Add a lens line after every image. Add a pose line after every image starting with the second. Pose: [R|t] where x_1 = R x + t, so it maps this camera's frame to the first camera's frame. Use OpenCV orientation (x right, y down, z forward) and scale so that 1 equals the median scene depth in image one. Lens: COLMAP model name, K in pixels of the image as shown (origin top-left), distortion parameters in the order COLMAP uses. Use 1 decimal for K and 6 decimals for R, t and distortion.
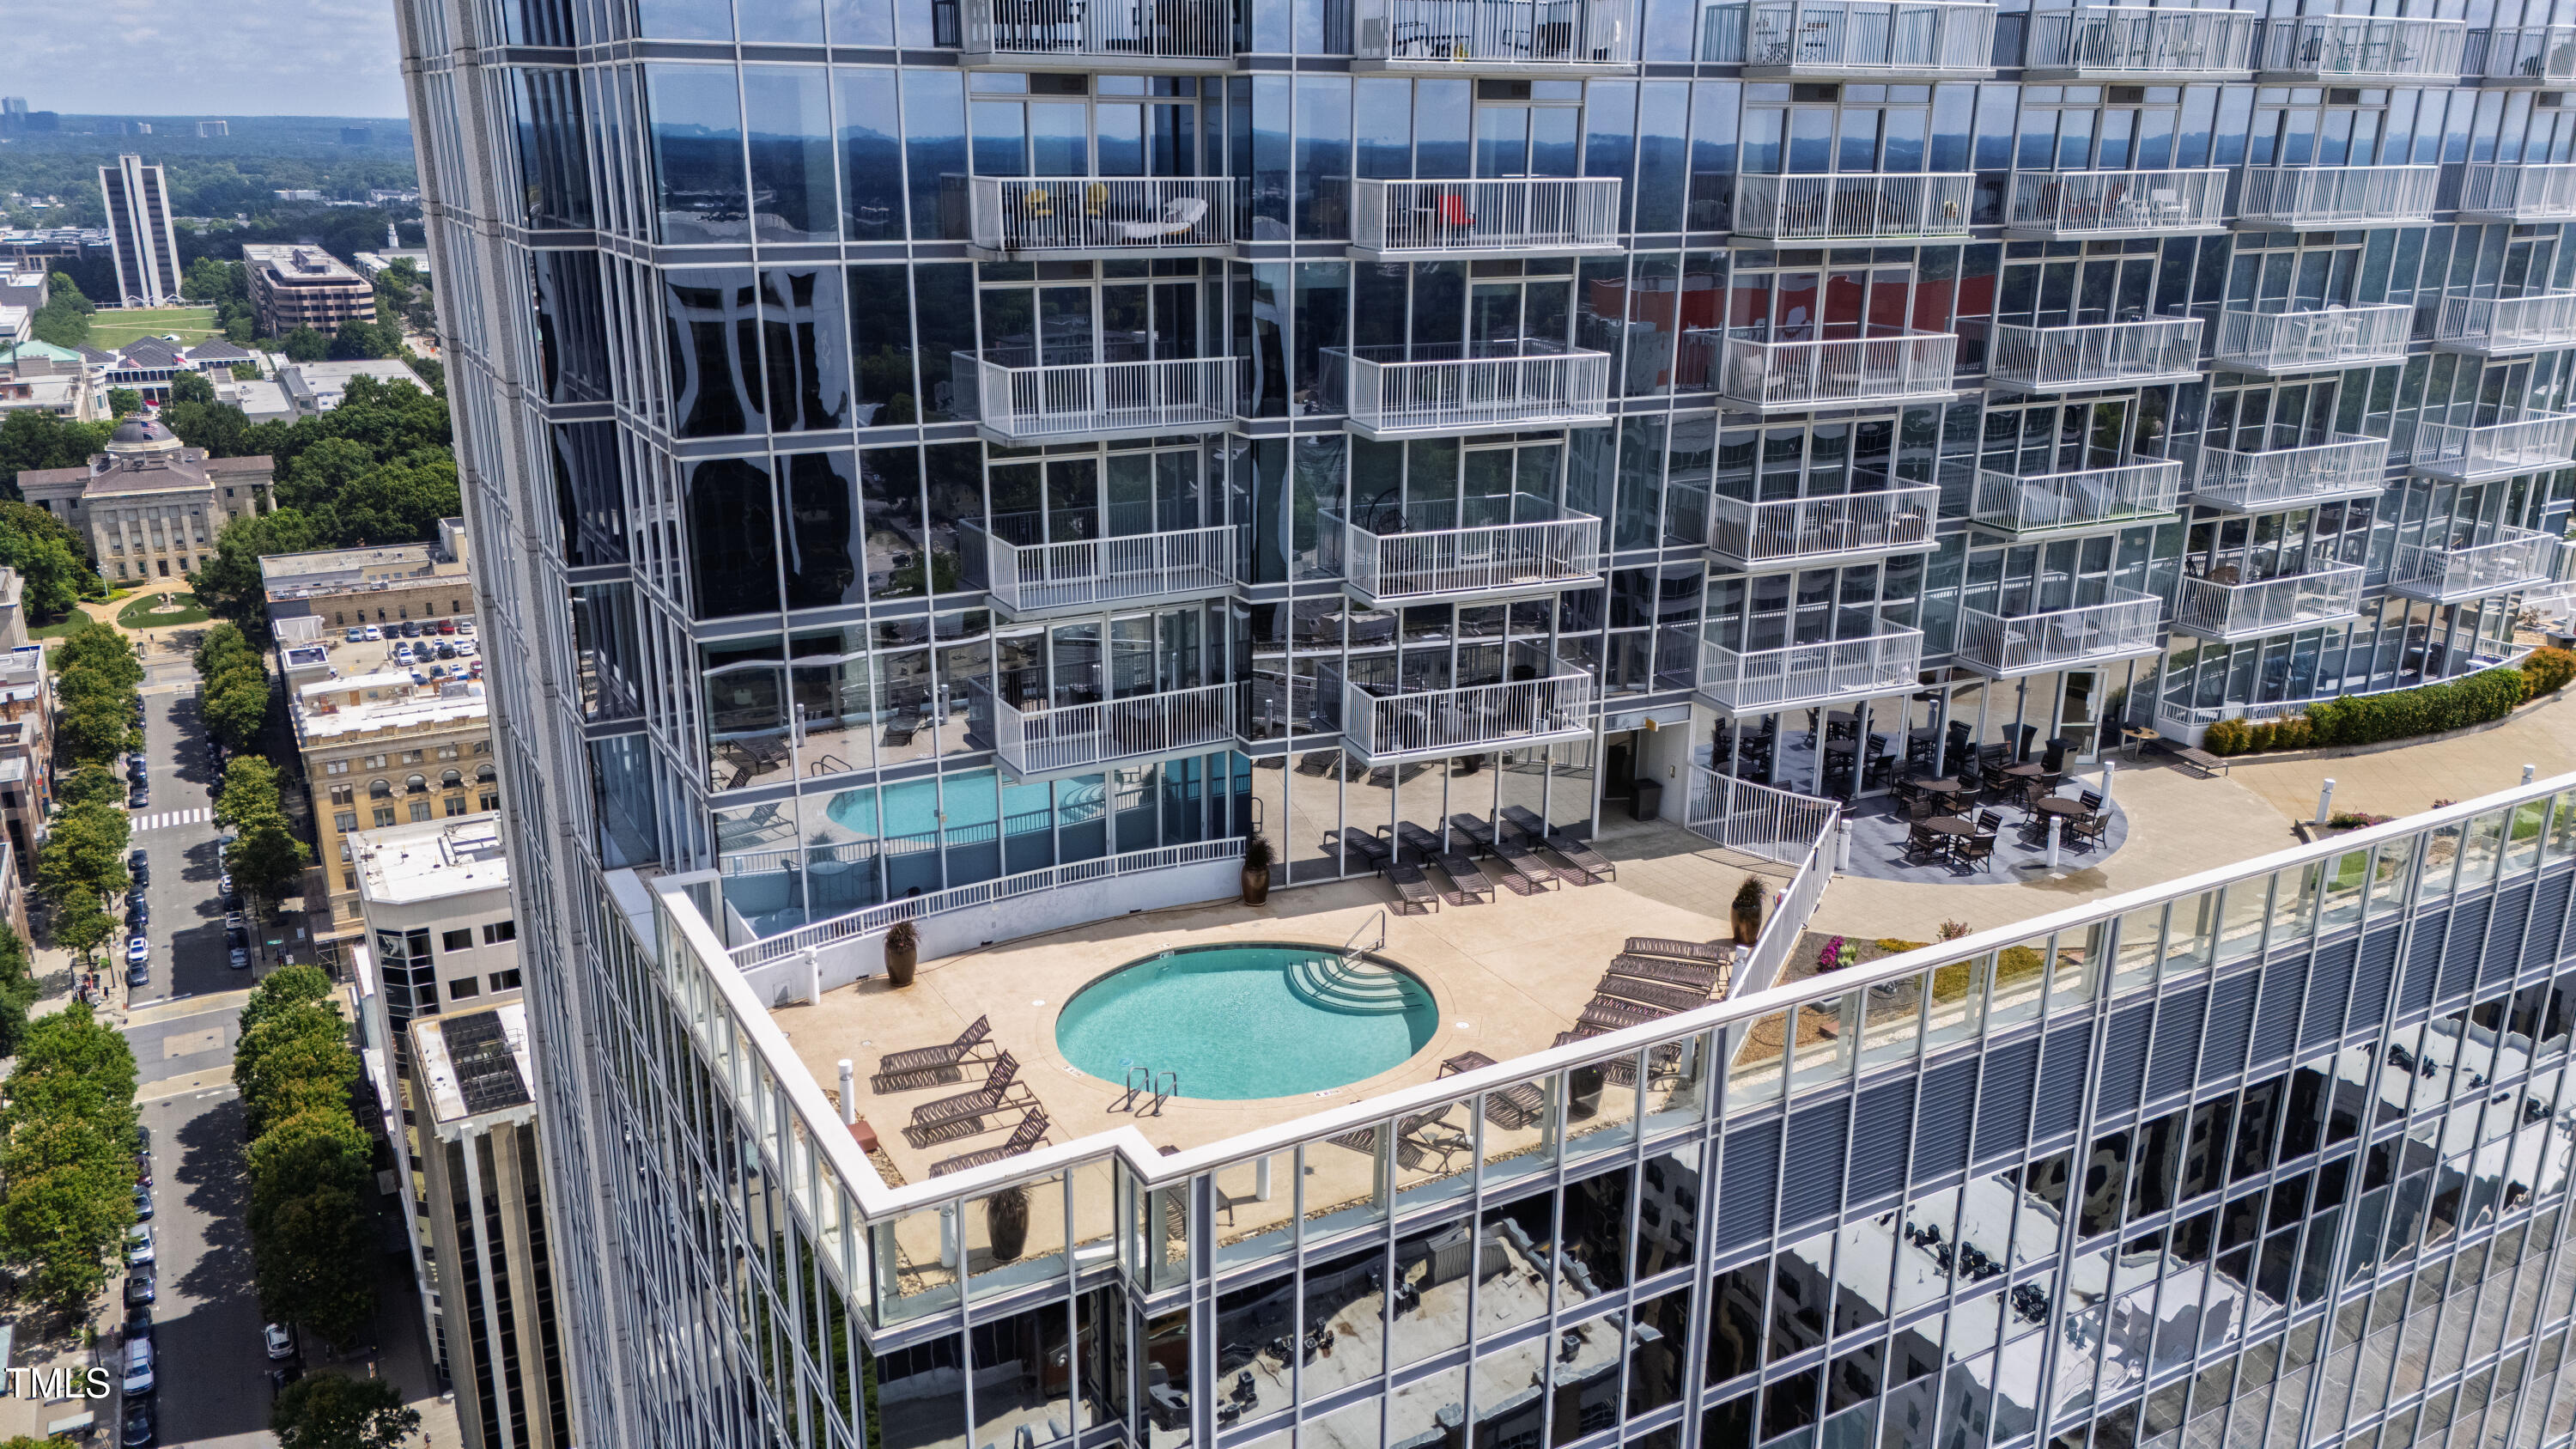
lens RADIAL K [[1908.7, 0, 1289.5], [0, 1908.7, 722.6], [0, 0, 1]] dist [0.039690, -0.021133]
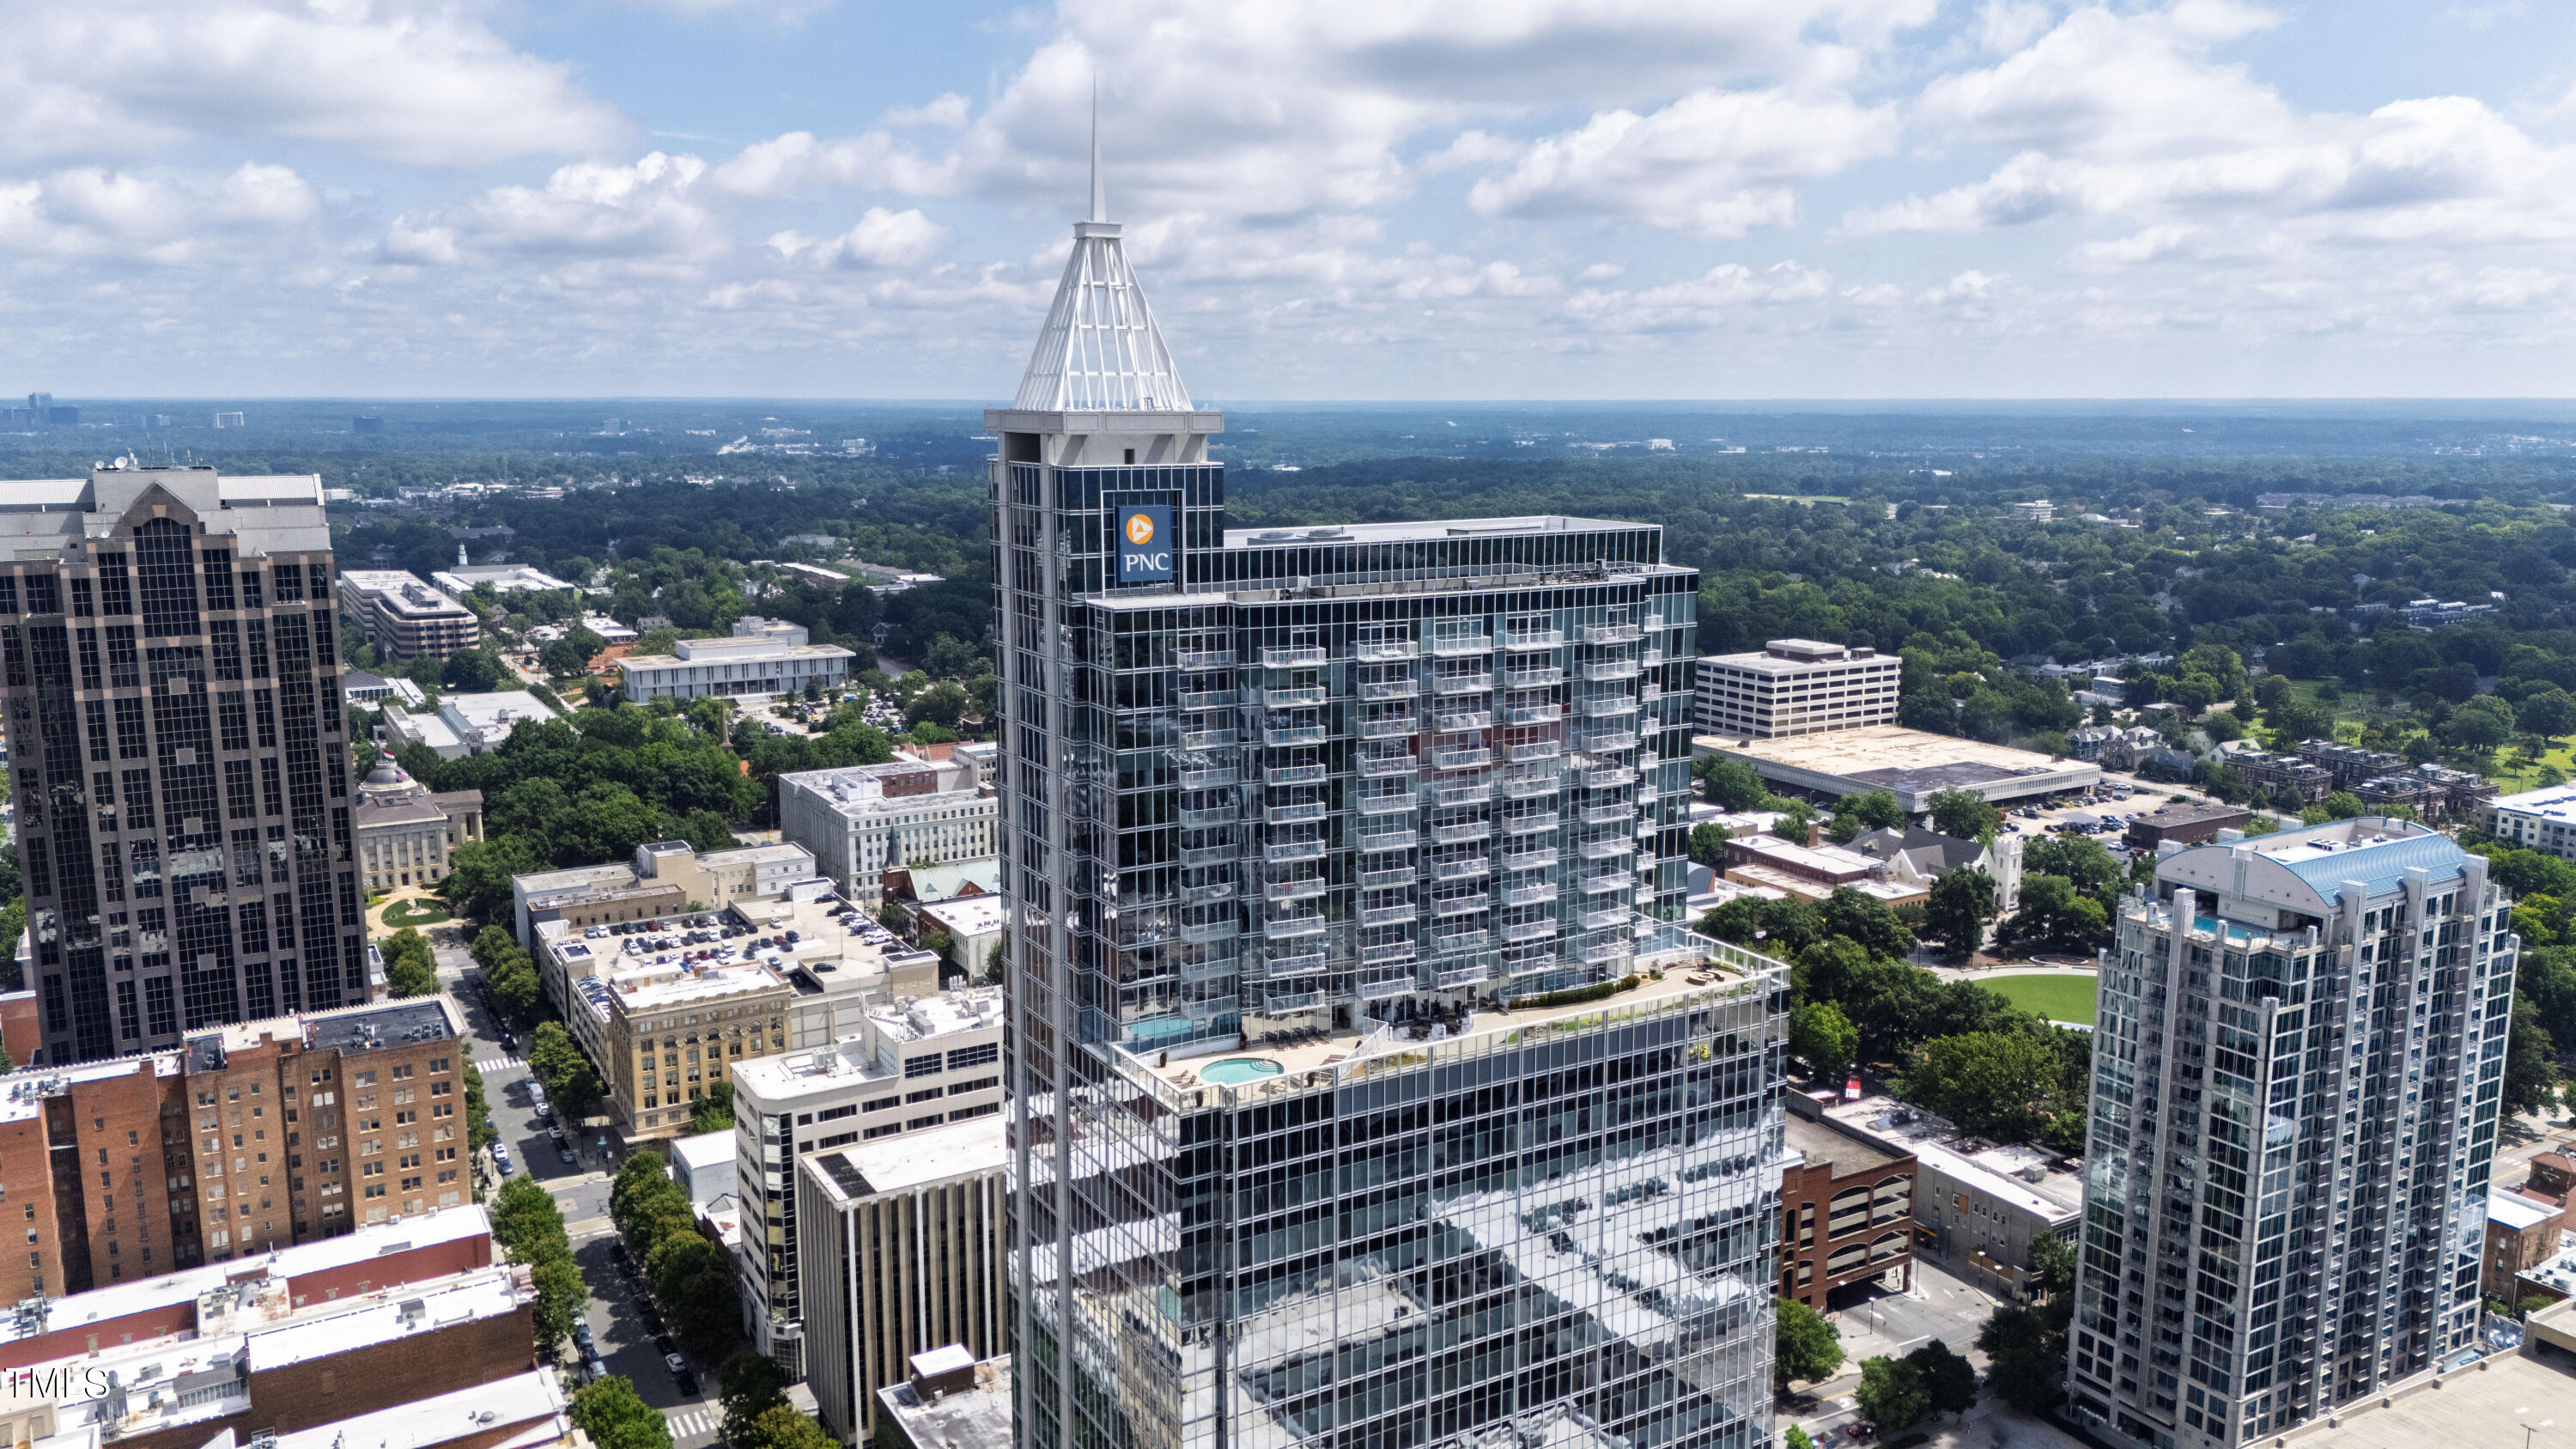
lens RADIAL K [[1908.7, 0, 1283.1], [0, 1908.7, 713.3], [0, 0, 1]] dist [0.039690, -0.021133]
pose [[0.999872, -0.011596, 0.011028, 0.007931], [0.012987, 0.990659, -0.135739, -0.015376], [-0.009351, 0.135865, 0.990683, -0.794501]]
